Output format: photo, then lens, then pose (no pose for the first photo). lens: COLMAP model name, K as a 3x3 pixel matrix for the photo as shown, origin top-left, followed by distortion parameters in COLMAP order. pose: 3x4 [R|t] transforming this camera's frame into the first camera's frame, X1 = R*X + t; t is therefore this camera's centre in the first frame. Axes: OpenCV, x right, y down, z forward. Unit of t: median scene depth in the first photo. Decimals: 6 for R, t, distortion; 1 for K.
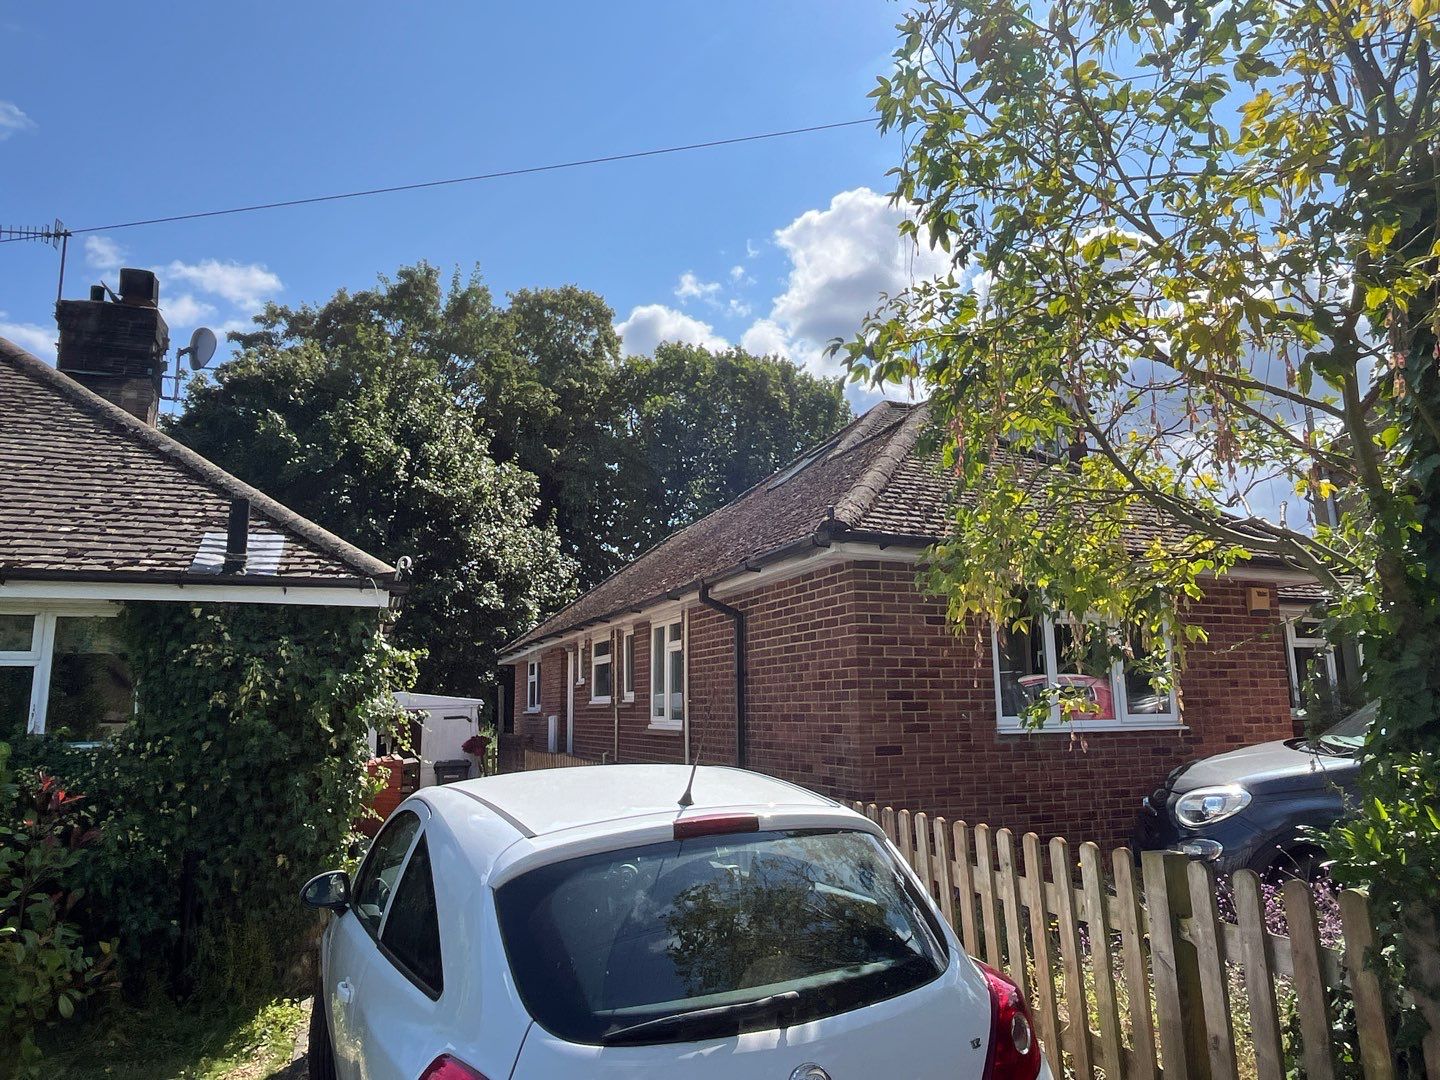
lens RADIAL K [[966.2, 0, 728.3], [0, 966.2, 541.9], [0, 0, 1]] dist [0.042242, -0.000429]
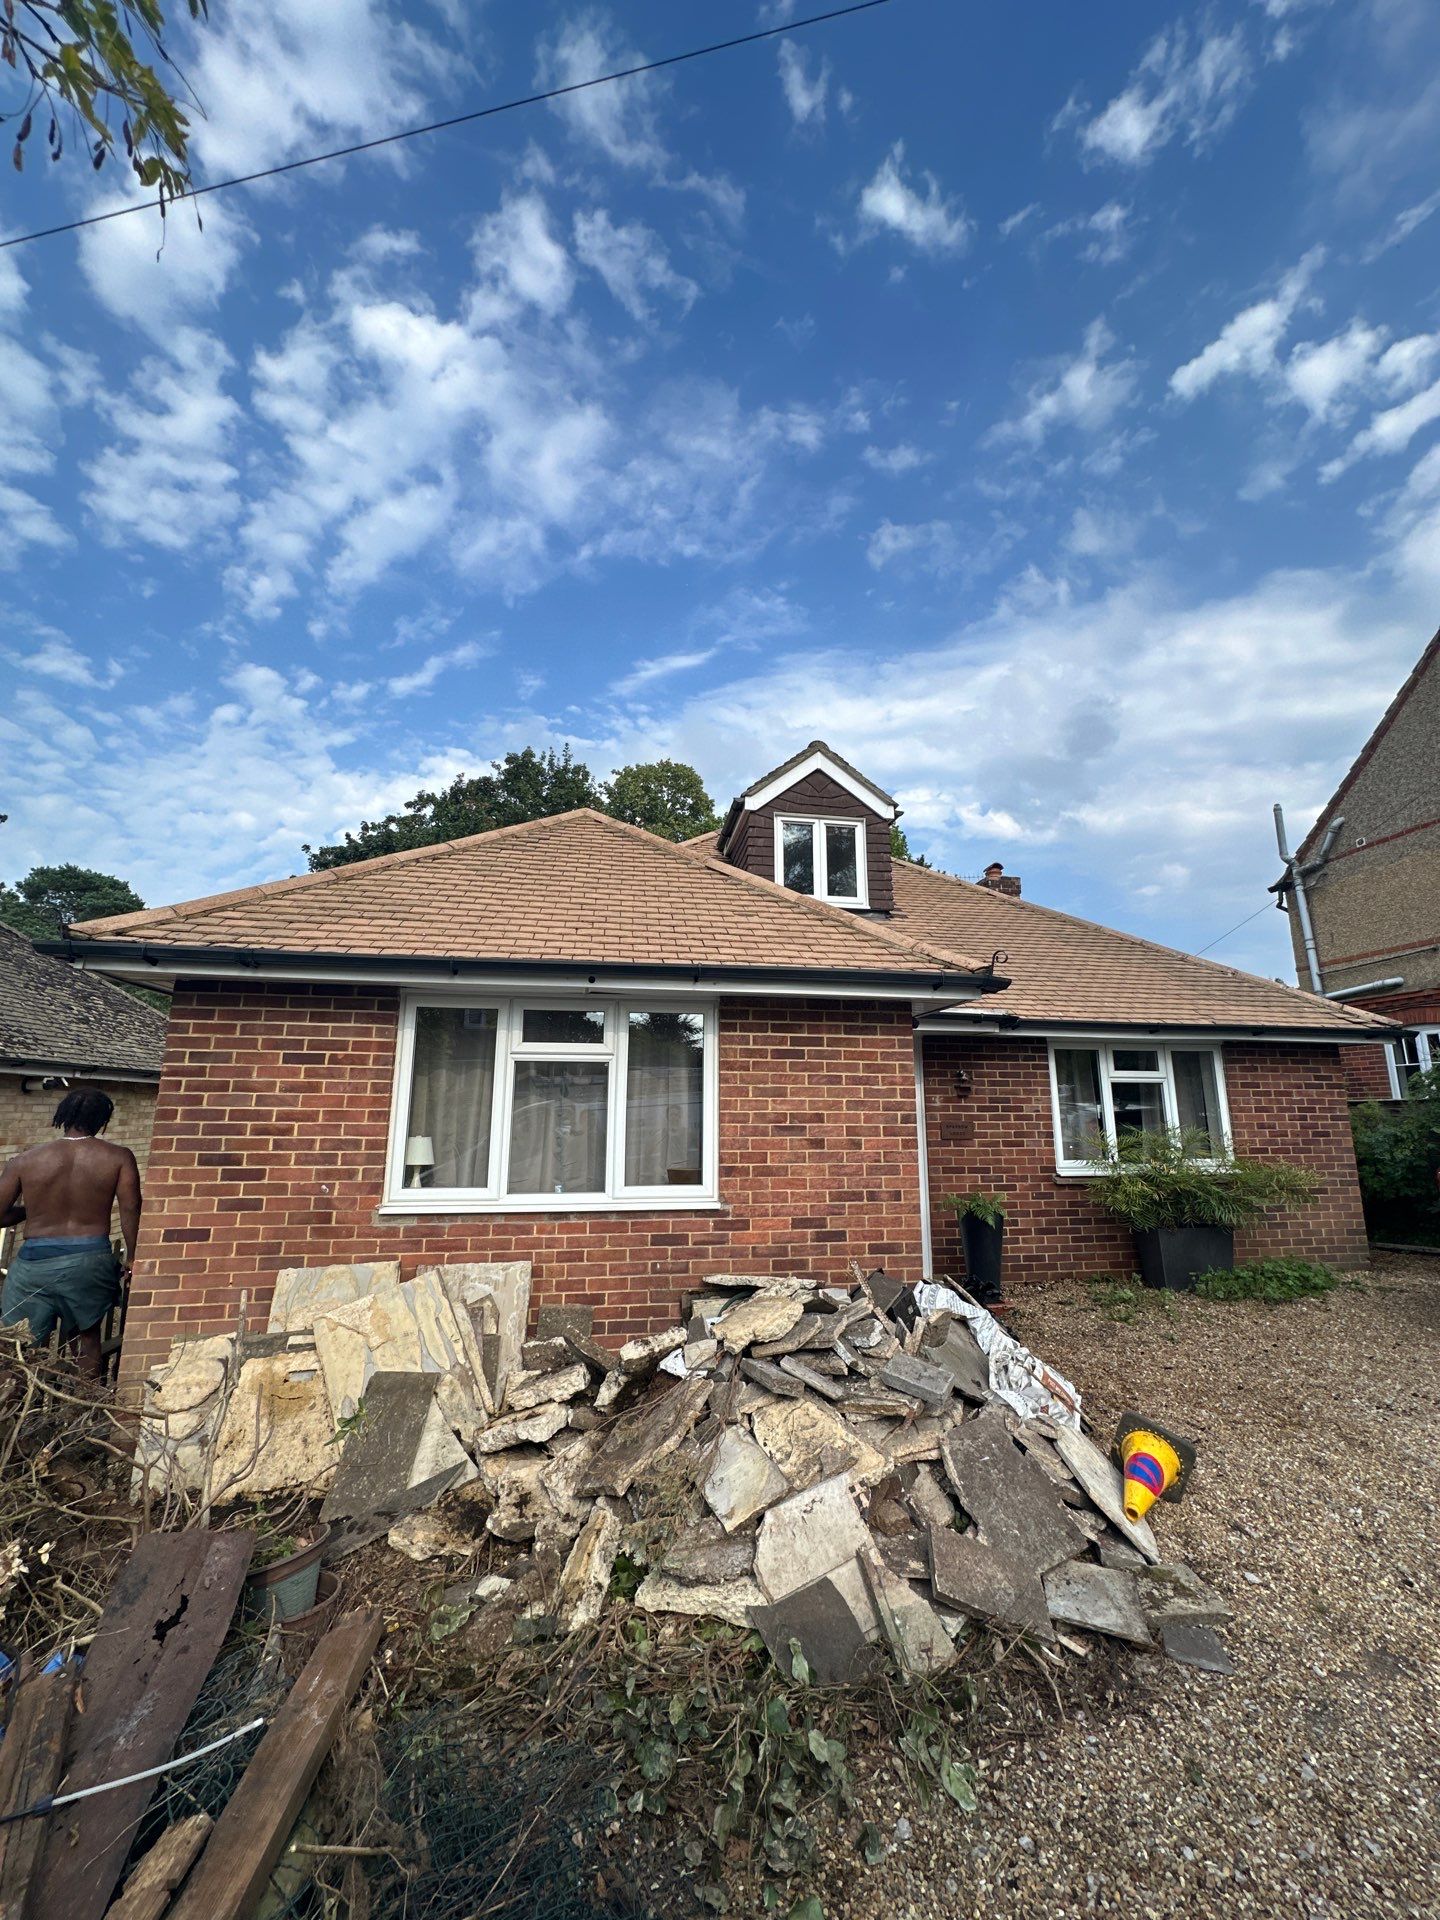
lens RADIAL K [[760.4, 0, 713.9], [0, 760.4, 974.1], [0, 0, 1]] dist [-0.001169, -0.000436]
pose [[0.969469, -0.018335, -0.244528, 0.508587], [0.018811, 0.999823, -0.000388, 0.017474], [0.244492, -0.004223, 0.969642, 0.388863]]
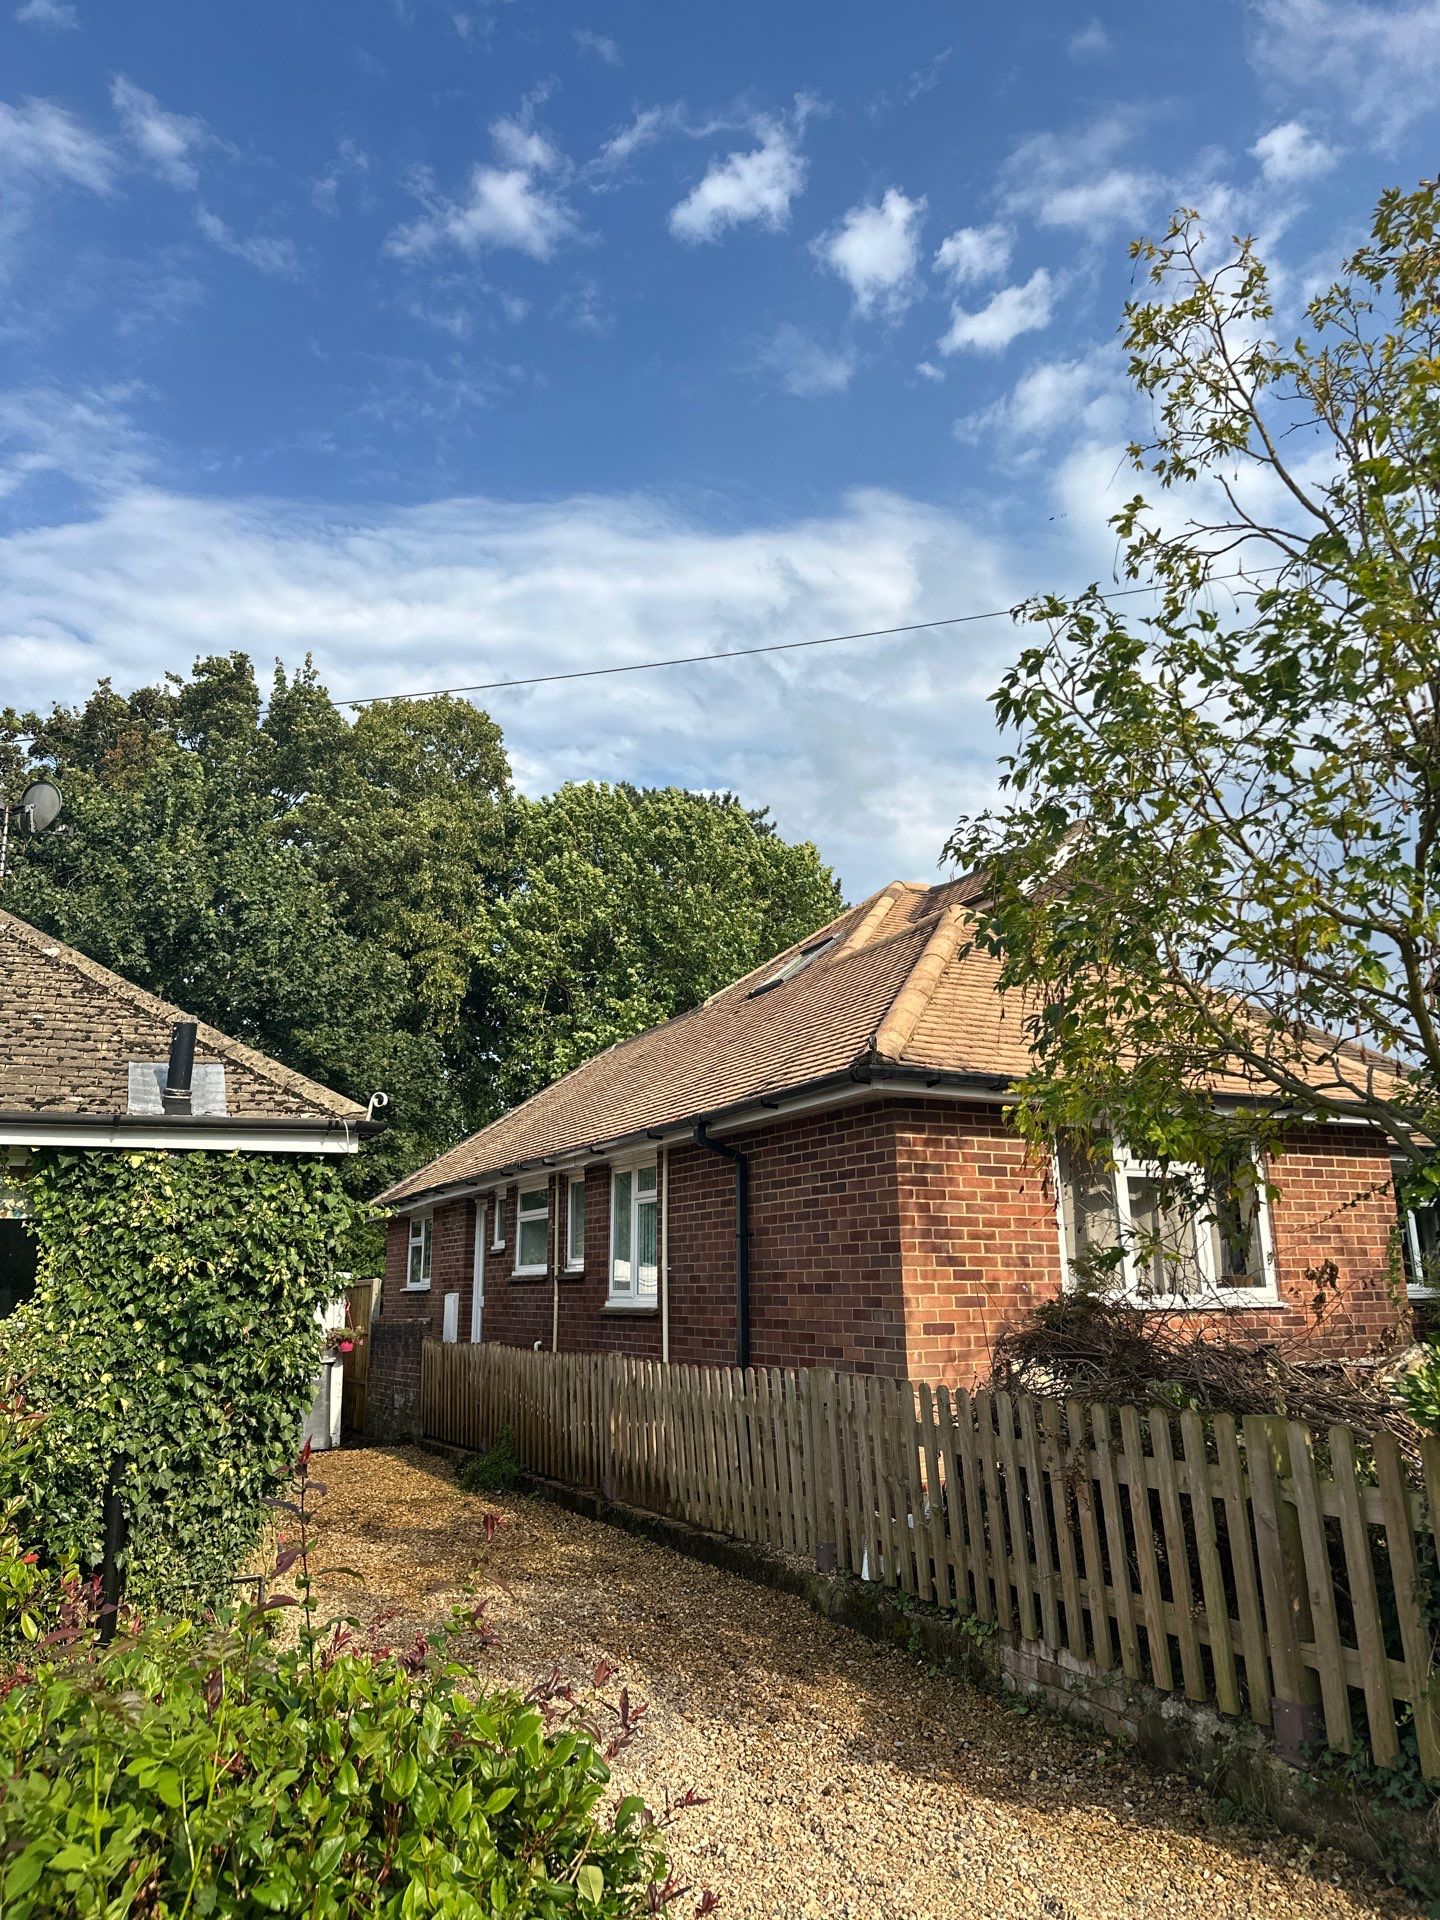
lens RADIAL K [[1393.6, 0, 713.0], [0, 1393.6, 926.8], [0, 0, 1]] dist [0.162935, -0.158218]
pose [[0.997945, 0.017040, 0.061775, -0.080057], [-0.011979, 0.996611, -0.081382, -0.021018], [-0.062953, 0.080475, 0.994767, -0.168721]]
